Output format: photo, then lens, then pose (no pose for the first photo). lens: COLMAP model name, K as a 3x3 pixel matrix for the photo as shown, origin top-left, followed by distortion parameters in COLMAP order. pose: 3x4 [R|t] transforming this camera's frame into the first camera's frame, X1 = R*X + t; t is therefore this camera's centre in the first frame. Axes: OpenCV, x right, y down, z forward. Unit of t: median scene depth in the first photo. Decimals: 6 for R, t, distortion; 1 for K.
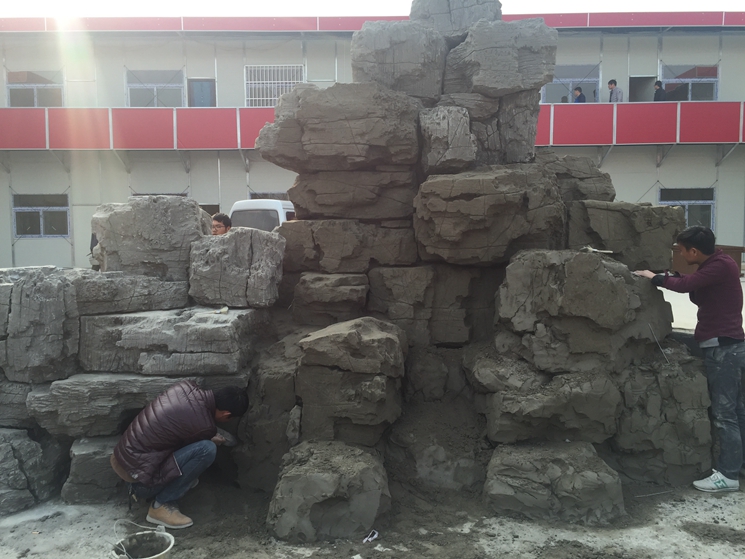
lens RADIAL K [[648.4, 0, 372.3], [0, 648.4, 274.2], [0, 0, 1]] dist [0.069721, -0.099977]
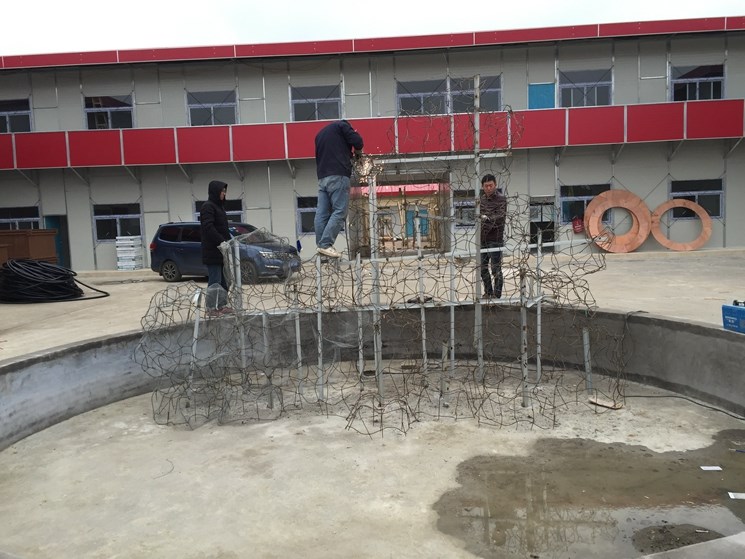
lens RADIAL K [[648.4, 0, 369.4], [0, 648.4, 279.9], [0, 0, 1]] dist [0.069721, -0.099977]
pose [[0.997768, -0.022961, -0.062700, 0.021841], [0.024862, 0.999250, 0.029695, -0.048417], [0.061972, -0.031188, 0.997591, -0.502380]]
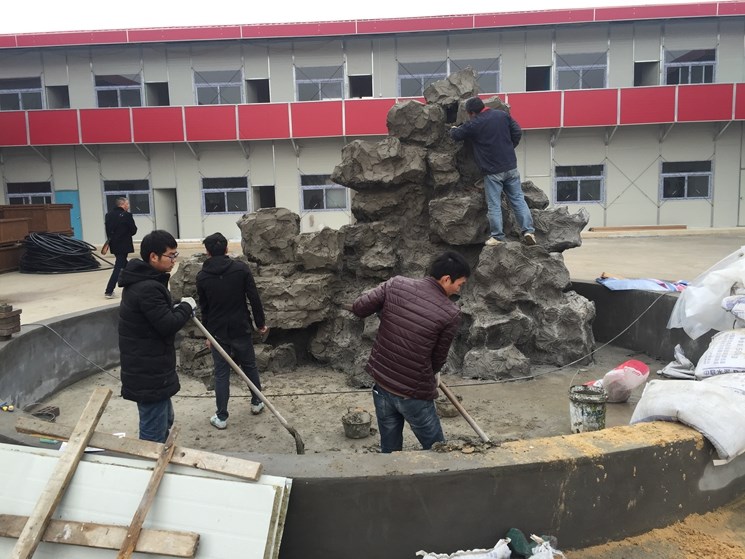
lens RADIAL K [[648.4, 0, 368.7], [0, 648.4, 283.4], [0, 0, 1]] dist [0.069721, -0.099977]
pose [[0.997940, -0.012279, -0.062966, 0.023213], [0.016584, 0.997526, 0.068316, -0.035947], [0.061972, -0.069219, 0.995675, -0.695156]]
